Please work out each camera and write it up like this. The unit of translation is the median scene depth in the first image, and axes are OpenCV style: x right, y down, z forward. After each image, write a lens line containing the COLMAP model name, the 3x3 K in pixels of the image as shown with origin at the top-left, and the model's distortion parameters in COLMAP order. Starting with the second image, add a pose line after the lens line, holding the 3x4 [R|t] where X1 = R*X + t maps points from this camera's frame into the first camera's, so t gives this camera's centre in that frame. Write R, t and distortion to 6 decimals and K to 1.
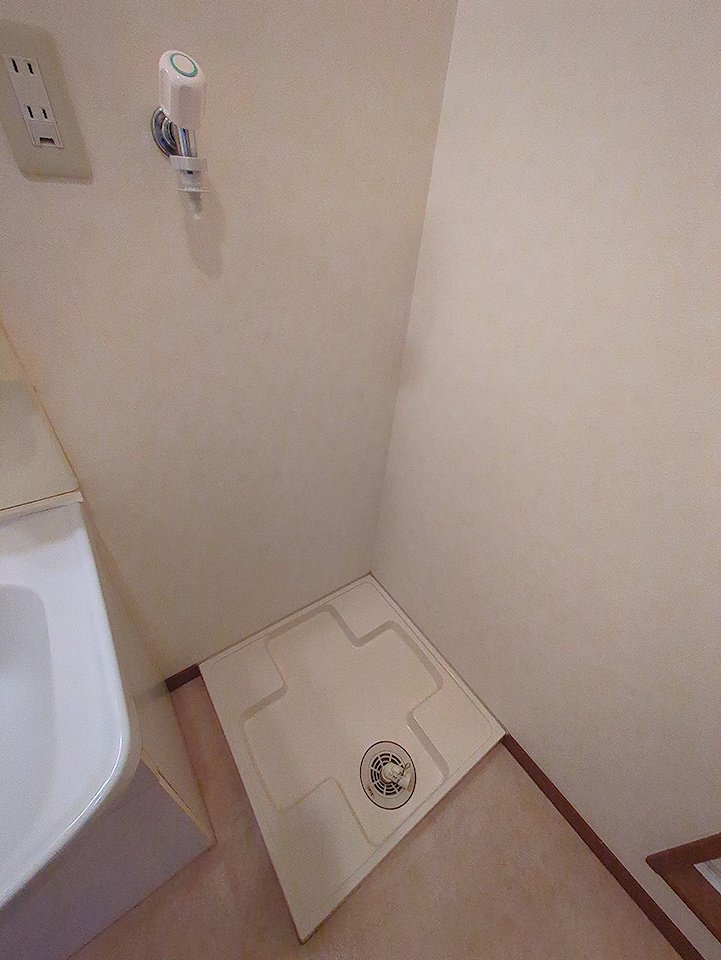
lens RADIAL K [[380.2, 0, 359.8], [0, 380.2, 485.8], [0, 0, 1]] dist [-0.000486, 0.000294]
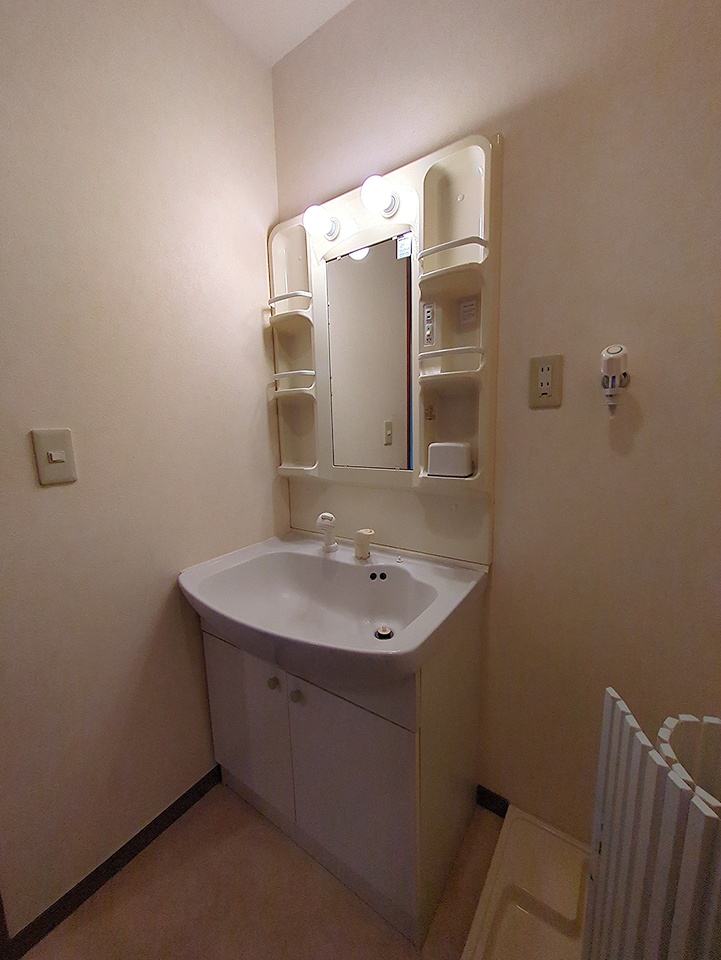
lens RADIAL K [[380.2, 0, 359.8], [0, 380.2, 482.6], [0, 0, 1]] dist [-0.000486, 0.000294]
pose [[0.335139, 0.054148, -0.940612, 0.632671], [-0.553402, 0.819294, -0.150012, 0.293488], [0.762515, 0.570811, 0.304543, -0.120111]]
